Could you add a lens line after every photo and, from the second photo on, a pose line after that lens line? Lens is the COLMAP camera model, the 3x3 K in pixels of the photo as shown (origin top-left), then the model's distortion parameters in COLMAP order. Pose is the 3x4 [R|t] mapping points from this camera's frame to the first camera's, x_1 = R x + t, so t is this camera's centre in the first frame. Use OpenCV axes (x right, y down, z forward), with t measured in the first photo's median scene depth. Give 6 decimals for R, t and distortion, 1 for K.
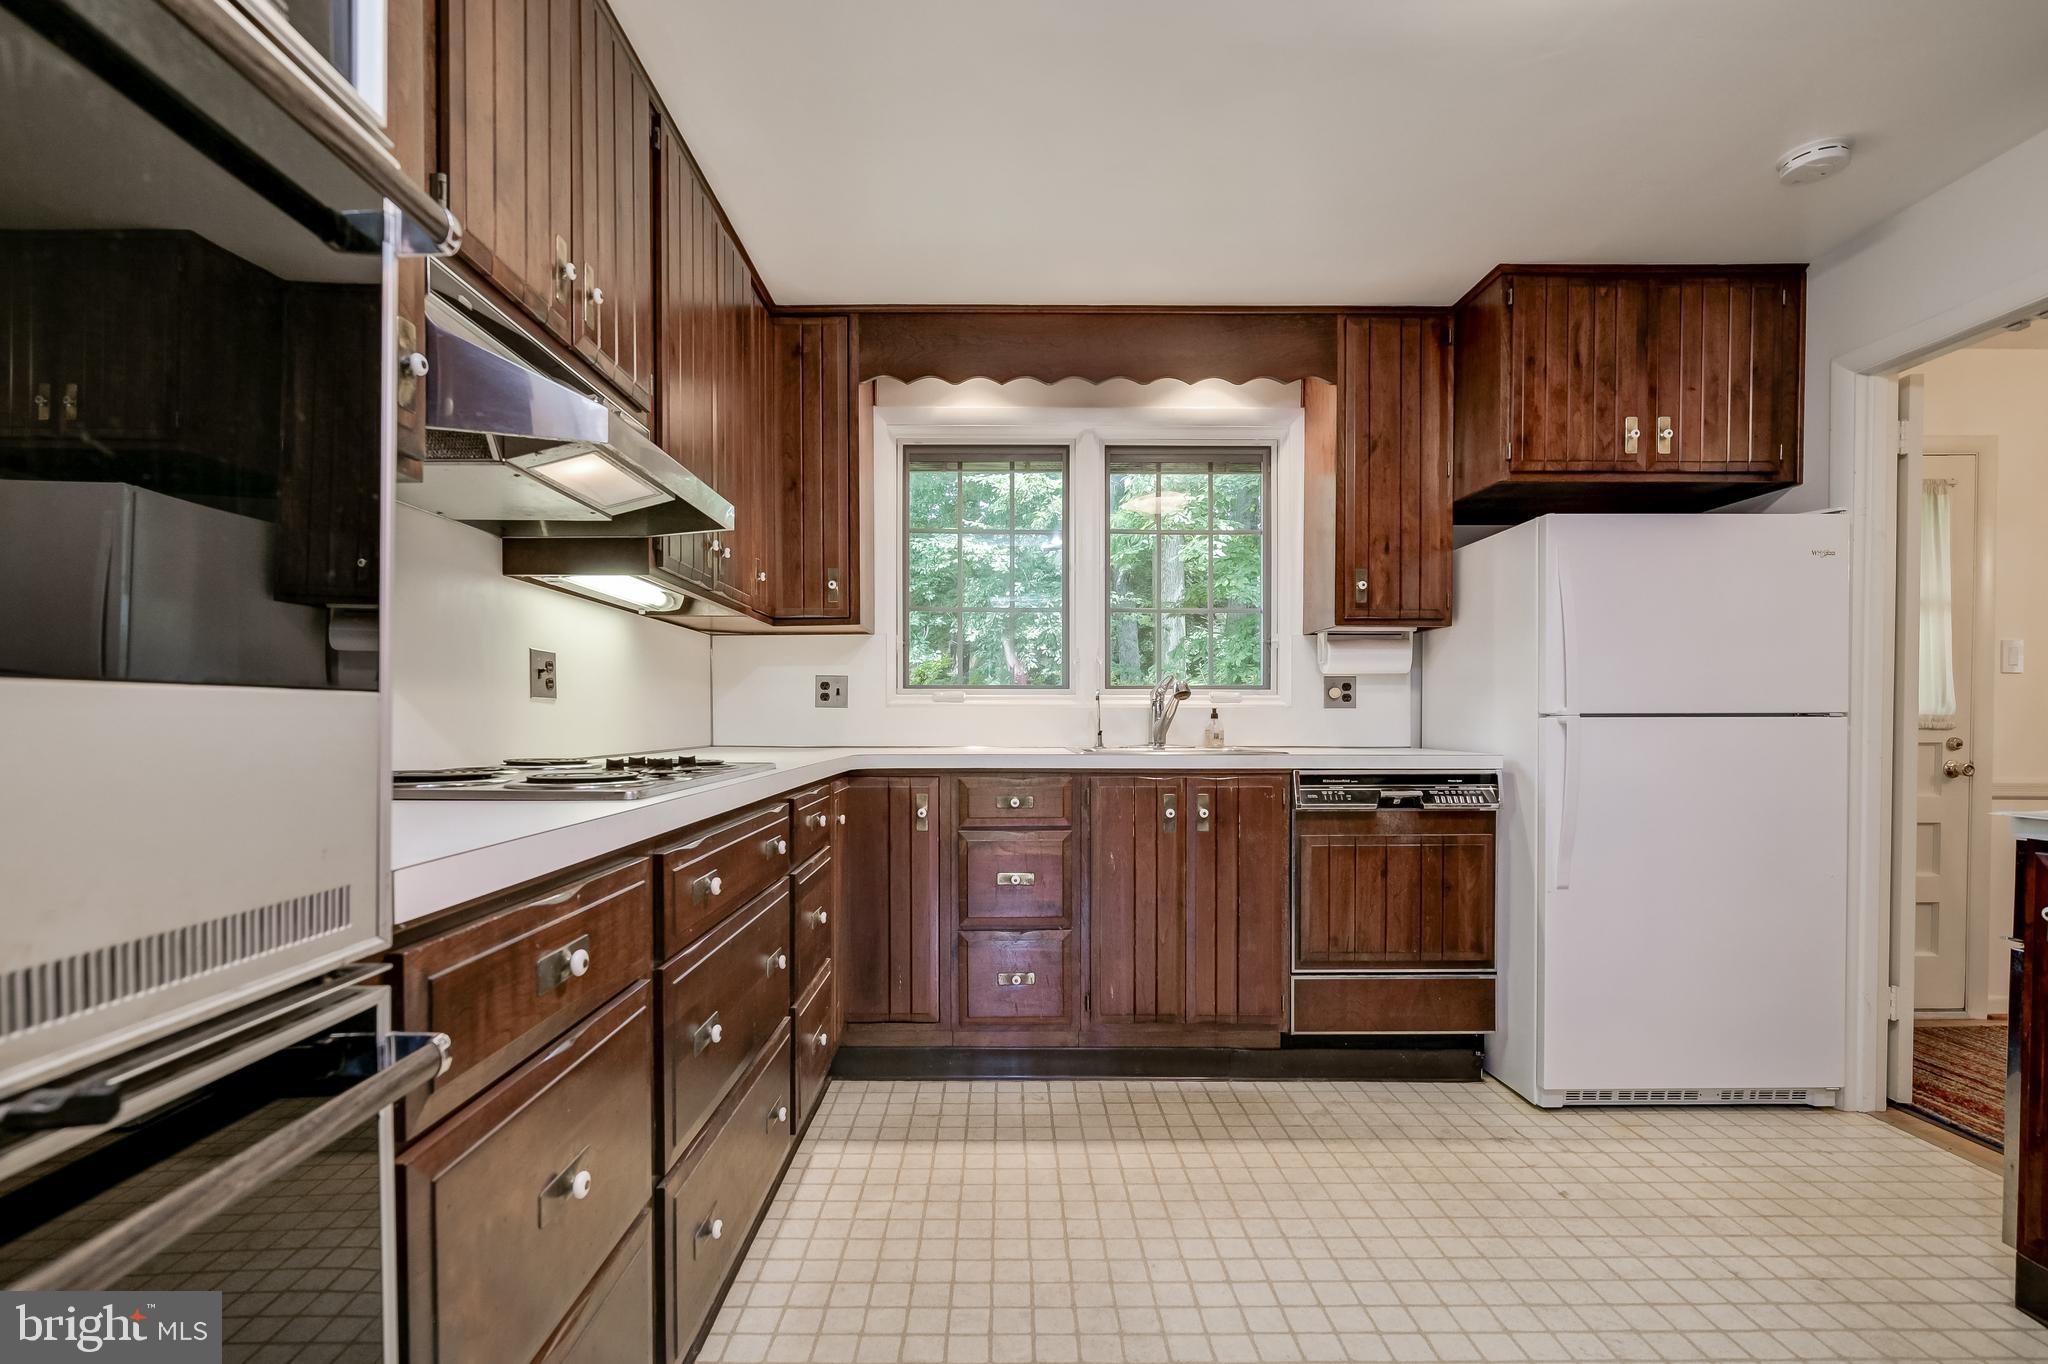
lens RADIAL K [[937.6, 0, 1010.9], [0, 937.6, 728.7], [0, 0, 1]] dist [-0.002014, -0.000069]
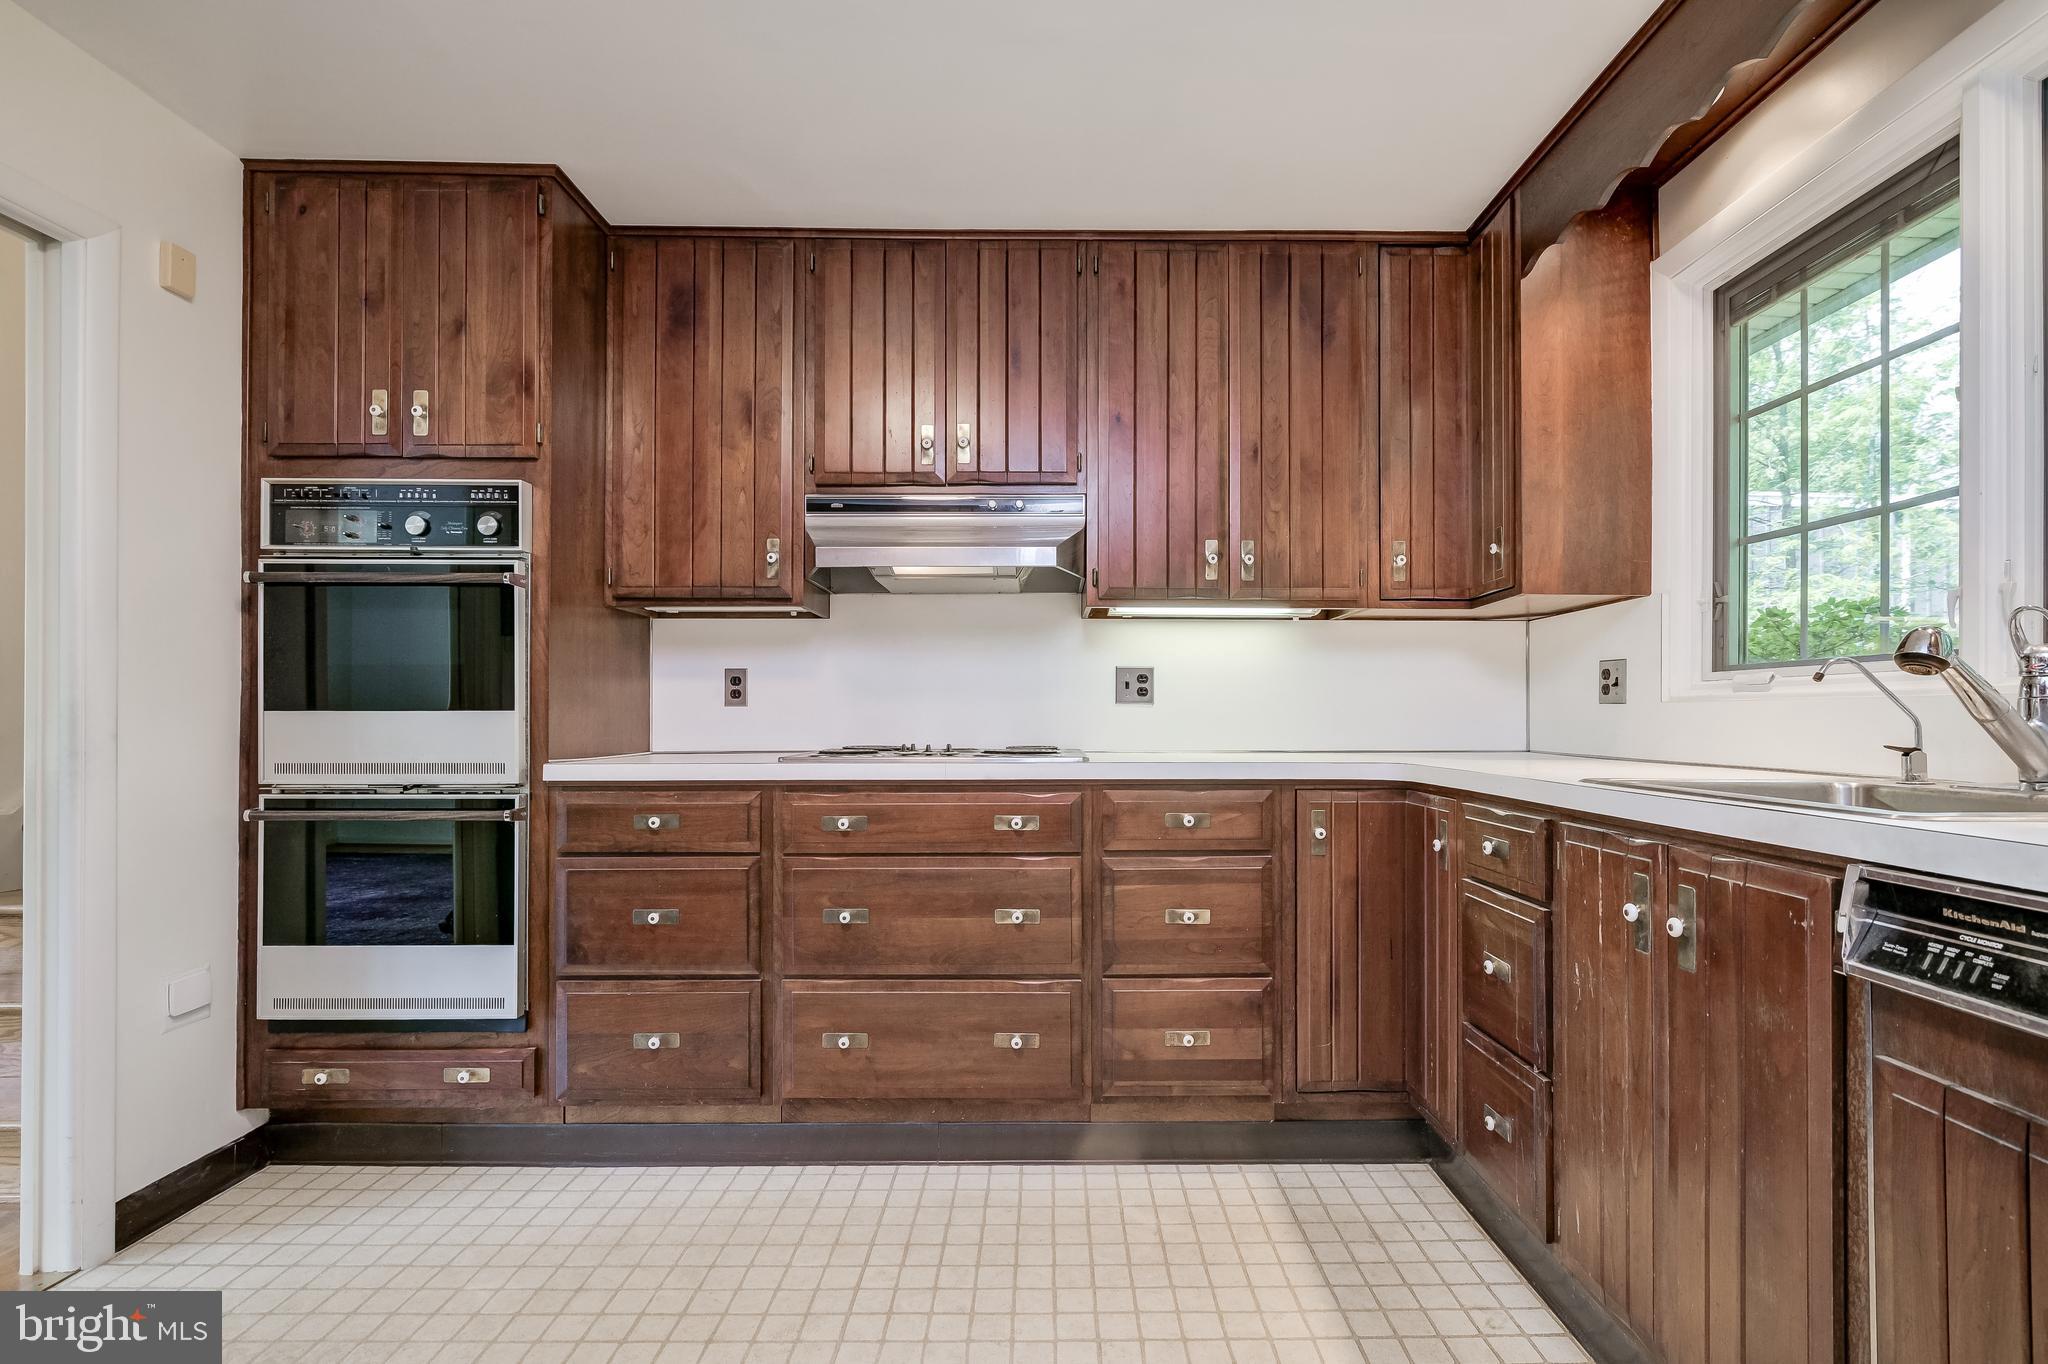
lens RADIAL K [[955.4, 0, 1060.2], [0, 955.4, 706.9], [0, 0, 1]] dist [-0.003025, 0.000357]
pose [[0.005850, -0.011502, -0.999917, 0.649693], [-0.013128, 0.999847, -0.011578, -0.007175], [0.999897, 0.013195, 0.005698, 0.677460]]
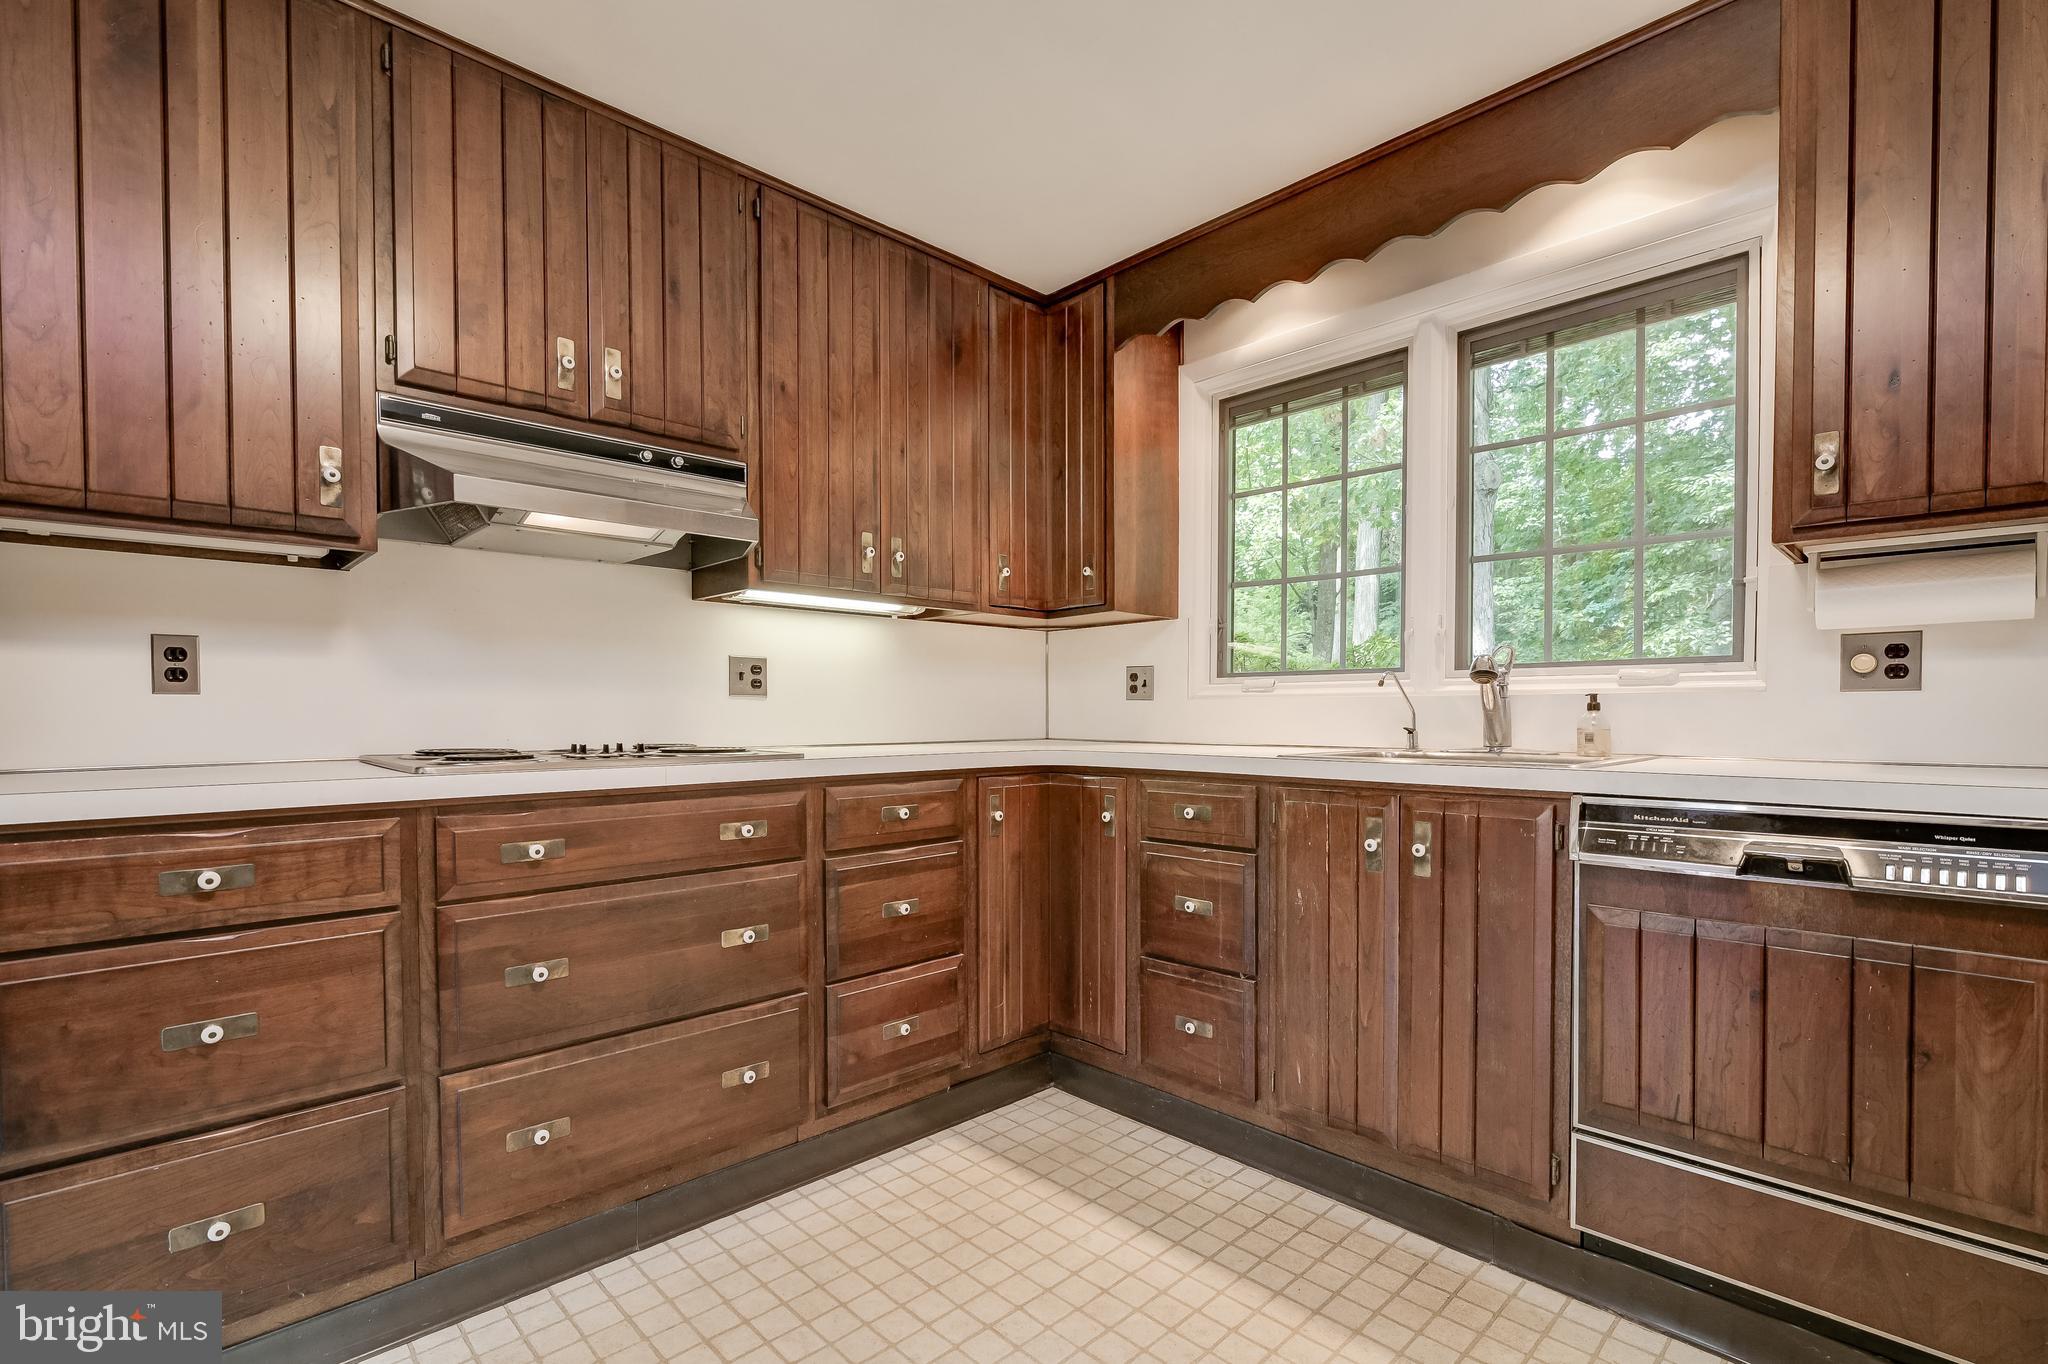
lens RADIAL K [[931.6, 0, 1009.0], [0, 931.6, 731.9], [0, 0, 1]] dist [-0.003101, 0.000236]
pose [[0.684012, 0.013443, -0.729347, 0.479305], [-0.007425, 0.999907, 0.011466, -0.000615], [0.729433, -0.002428, 0.684048, 0.314482]]
